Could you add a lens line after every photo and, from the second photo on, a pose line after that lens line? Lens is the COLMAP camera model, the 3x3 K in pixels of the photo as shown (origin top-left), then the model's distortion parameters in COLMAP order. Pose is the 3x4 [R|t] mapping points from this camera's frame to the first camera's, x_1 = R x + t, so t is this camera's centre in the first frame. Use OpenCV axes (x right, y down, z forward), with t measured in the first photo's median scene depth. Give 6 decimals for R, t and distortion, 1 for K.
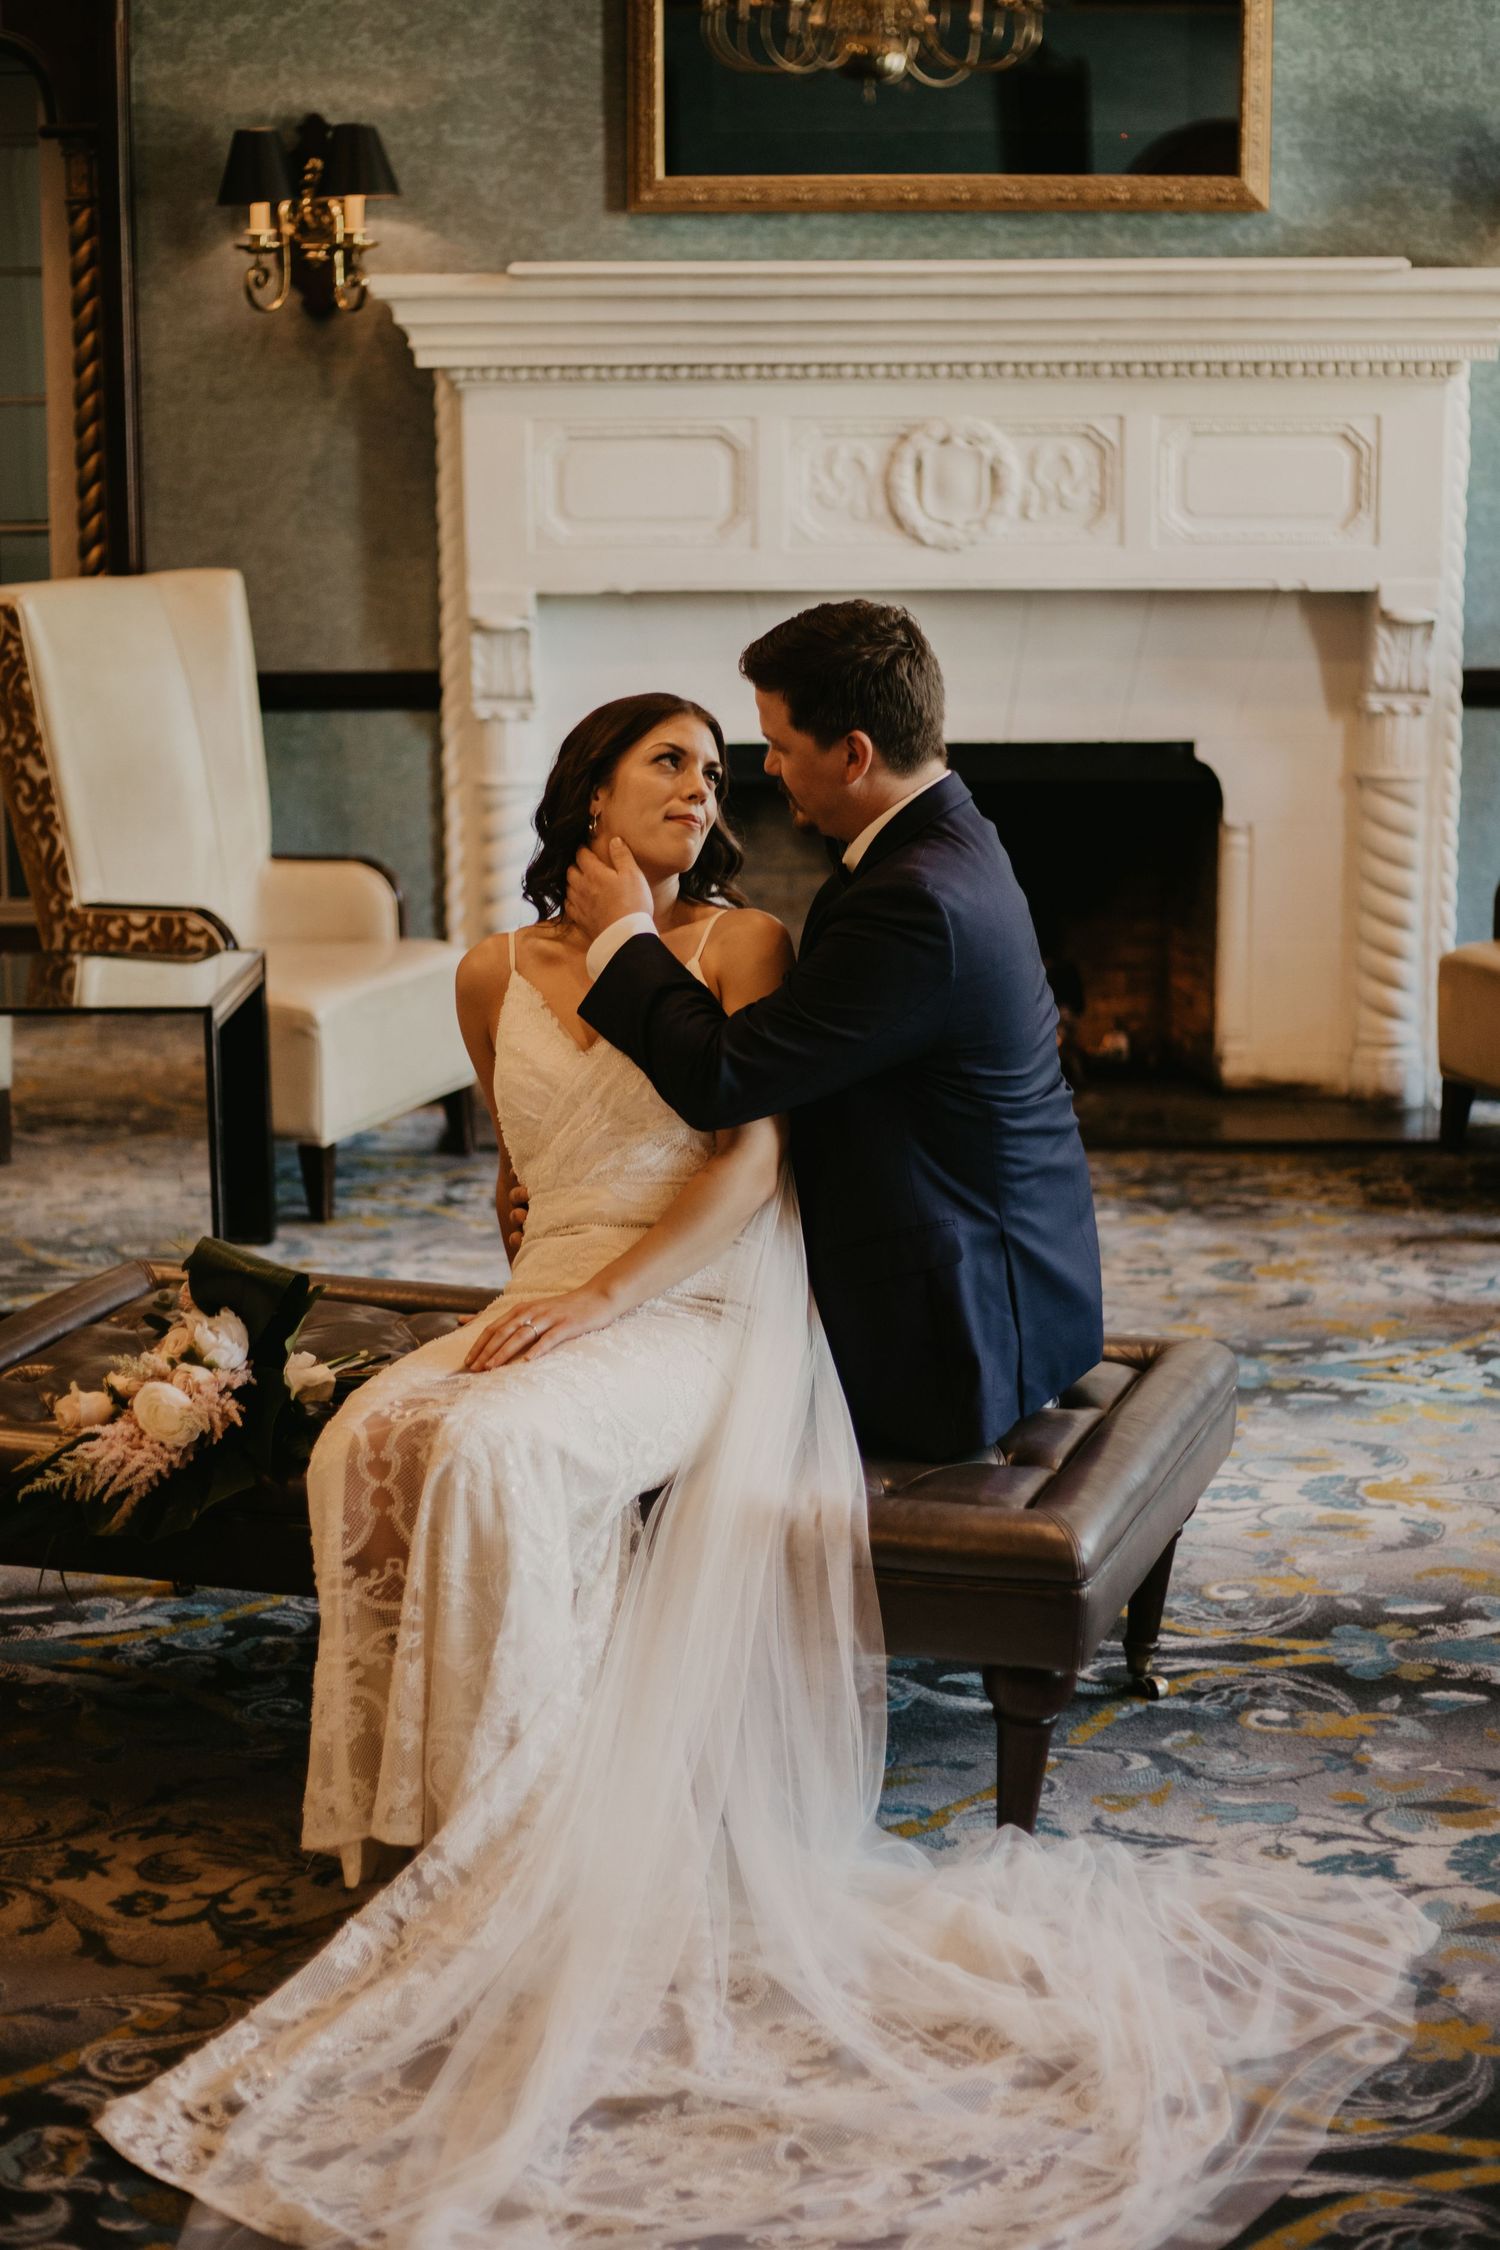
lens RADIAL K [[3559.0, 0, 670.1], [0, 3559.0, 1056.3], [0, 0, 1]] dist [-0.096506, -0.073087]
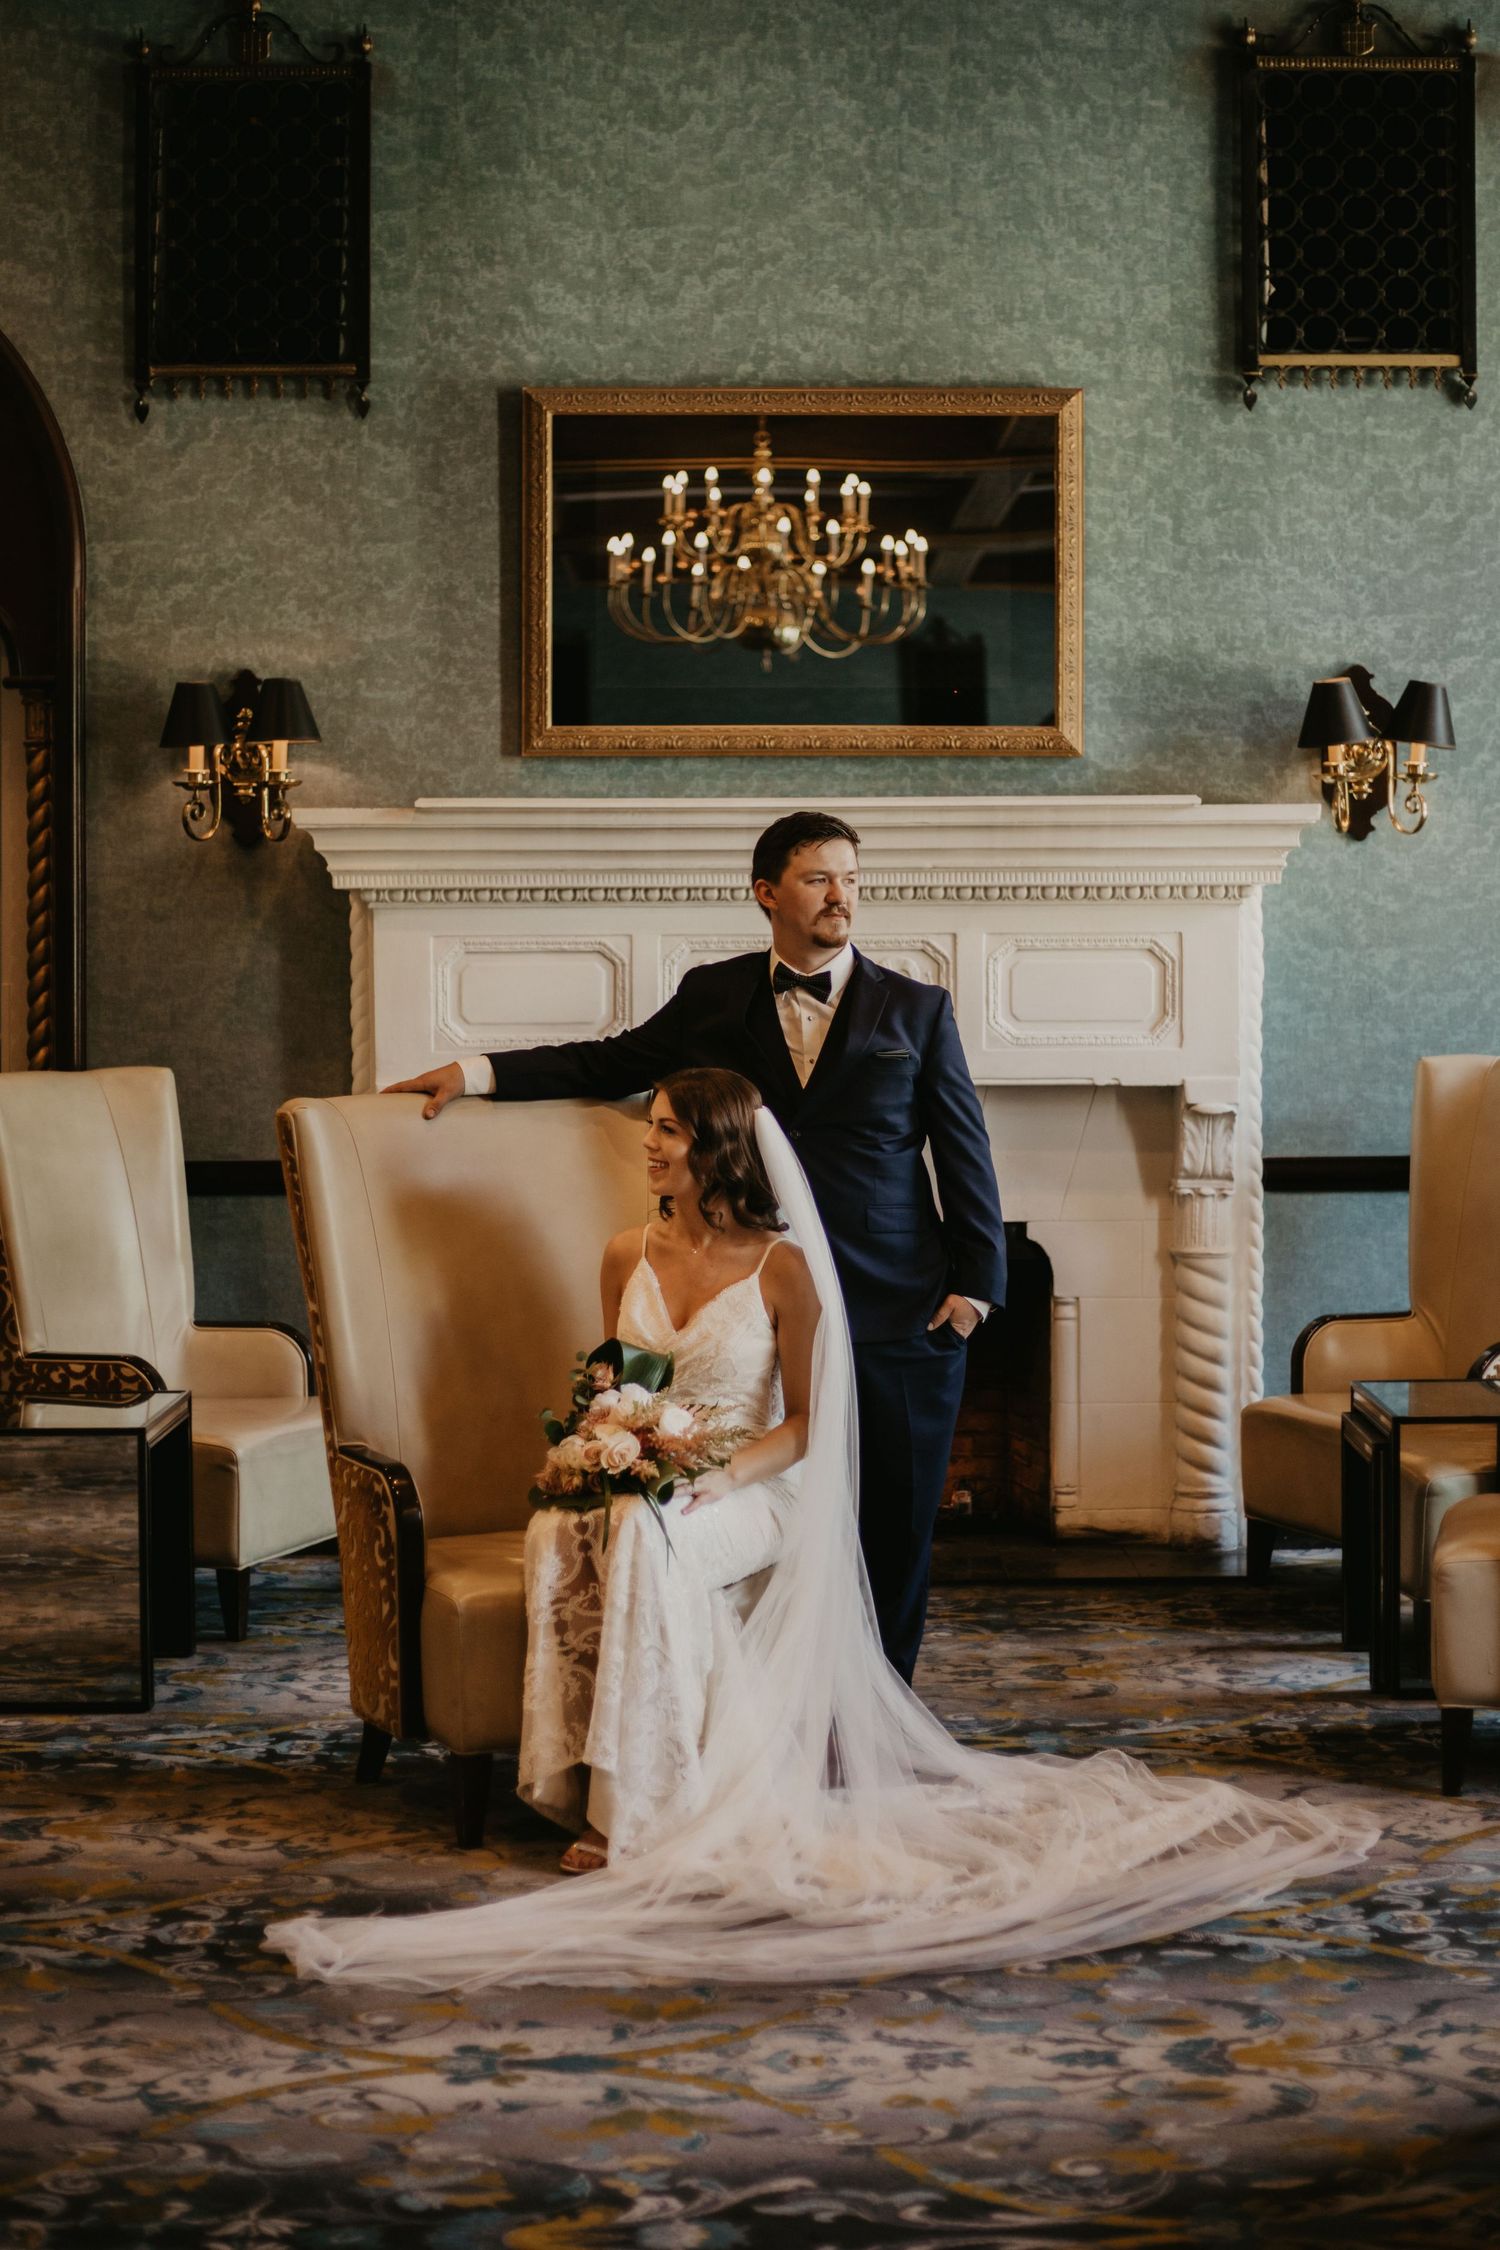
lens RADIAL K [[3672.6, 0, 692.6], [0, 3672.6, 996.1], [0, 0, 1]] dist [-0.109579, -0.185820]
pose [[0.999637, 0.004236, 0.026601, 0.012413], [0.000531, 0.984263, -0.176711, 0.046494], [-0.026931, 0.176661, 0.983903, -0.150983]]
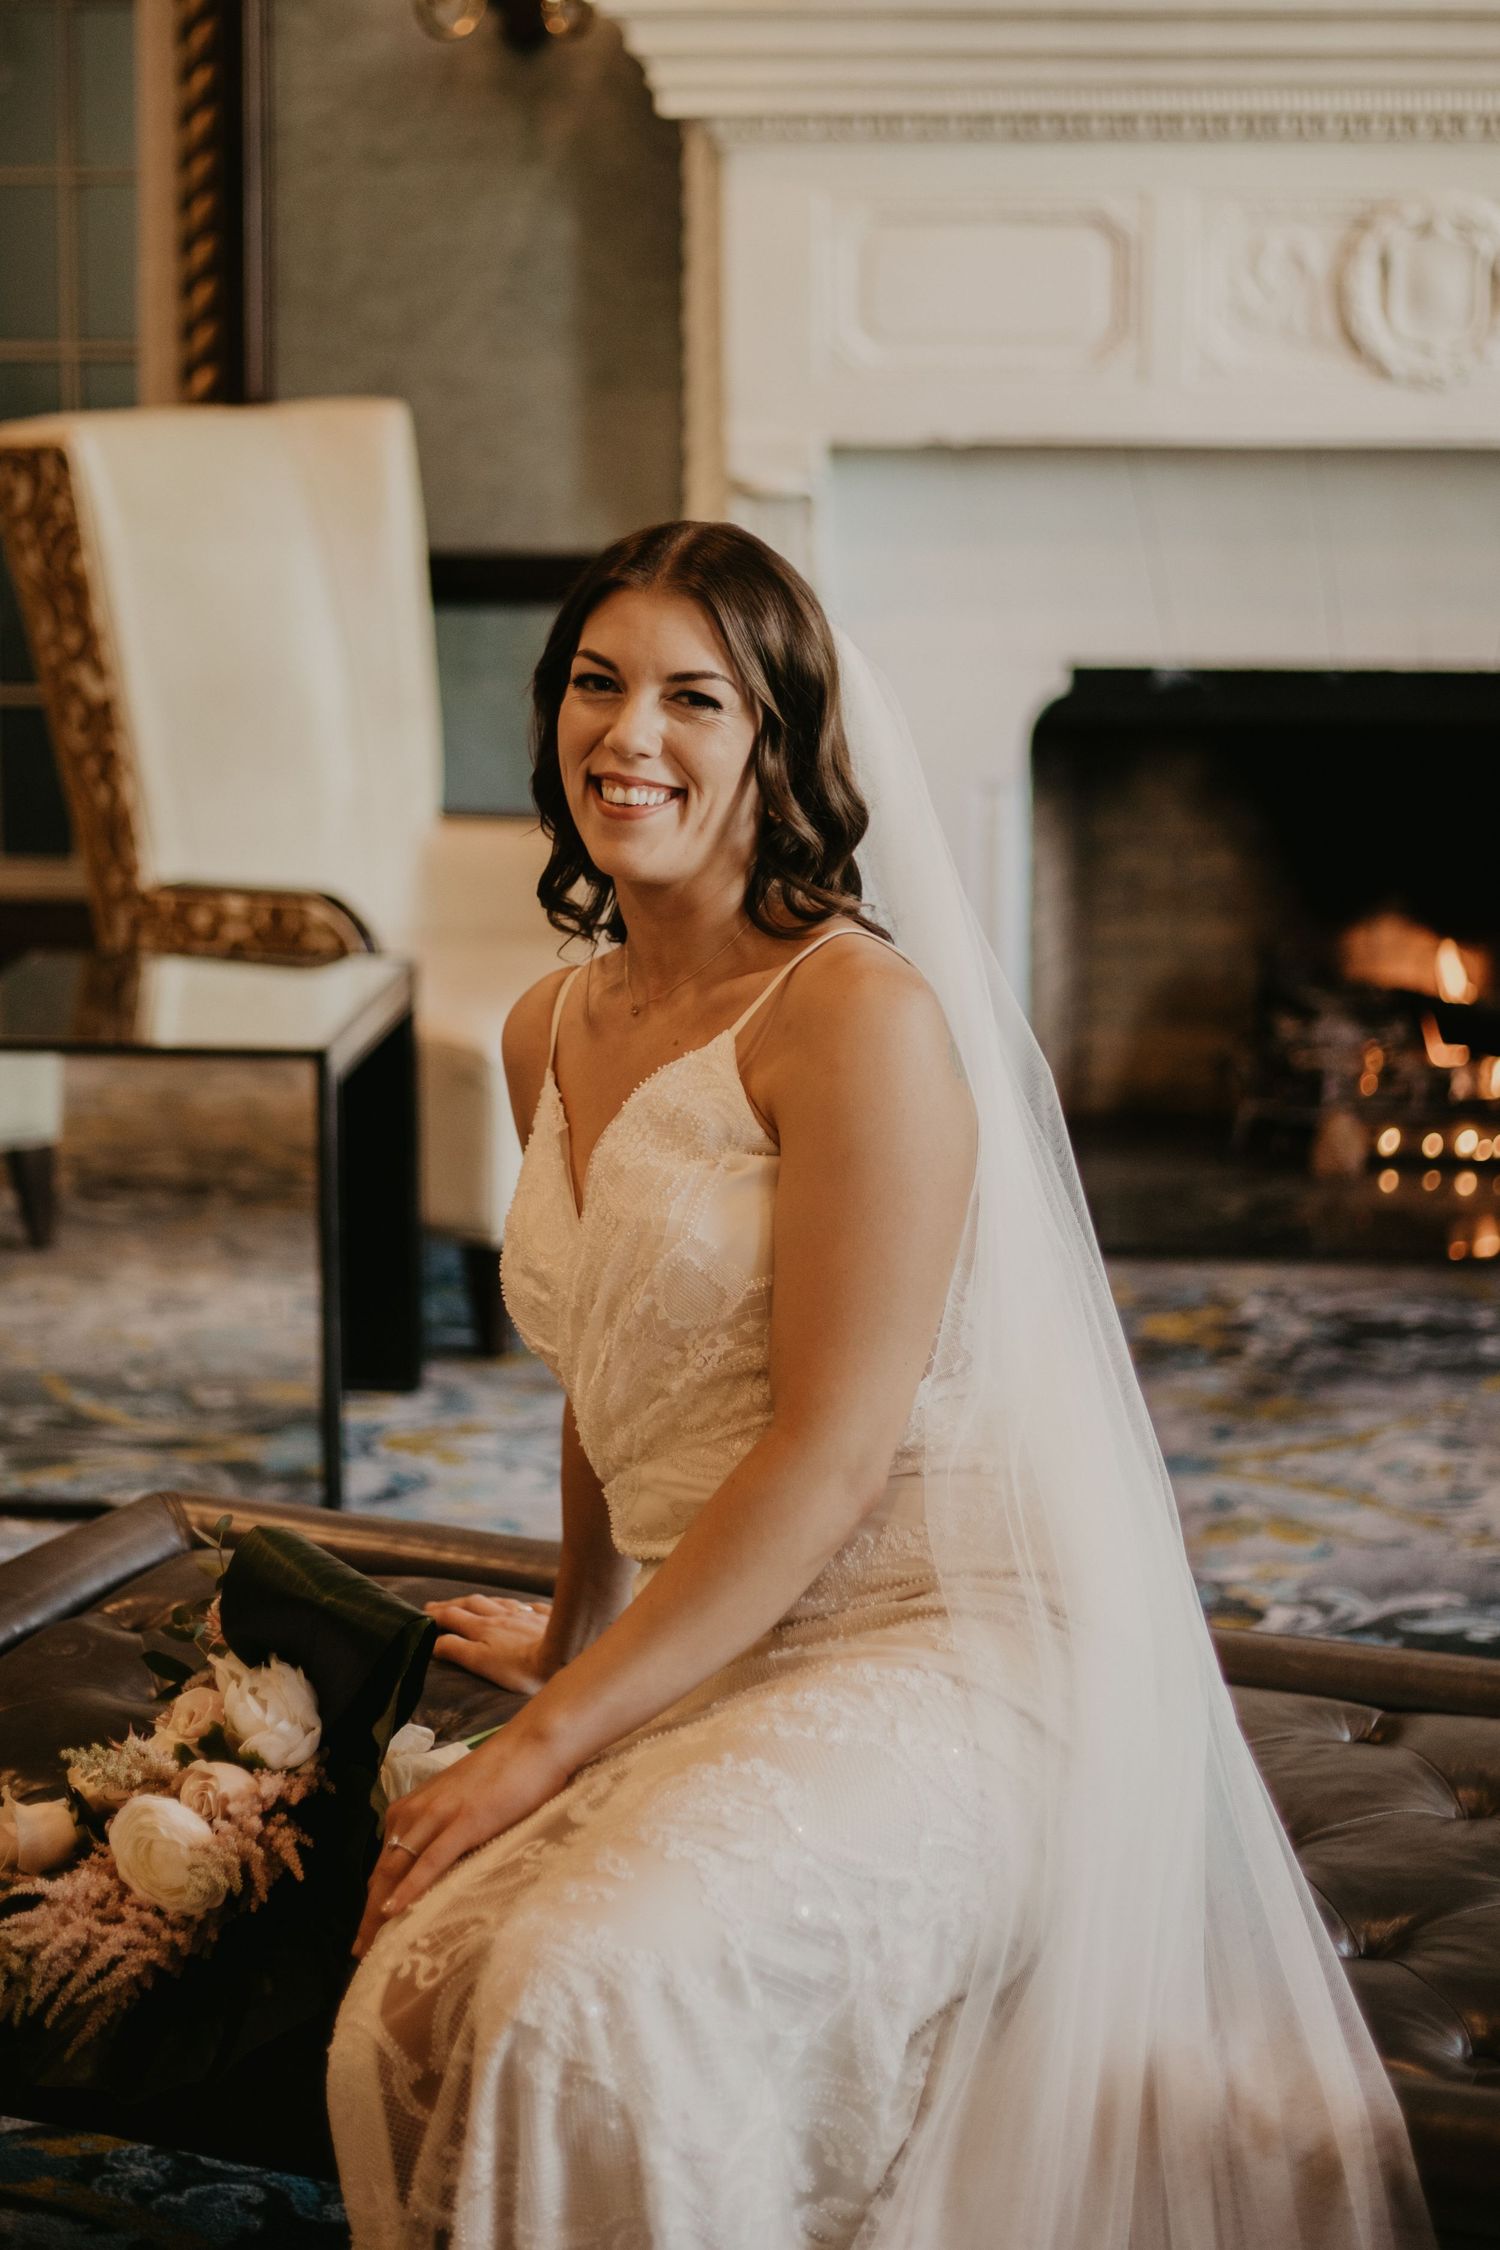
lens RADIAL K [[4081.4, 0, 639.6], [0, 4081.4, 910.5], [0, 0, 1]] dist [-0.057522, -0.142033]
pose [[0.997156, 0.020714, -0.072459, -0.014474], [-0.022607, 0.999422, -0.025396, -0.018063], [0.071891, 0.026962, 0.997048, 0.207350]]
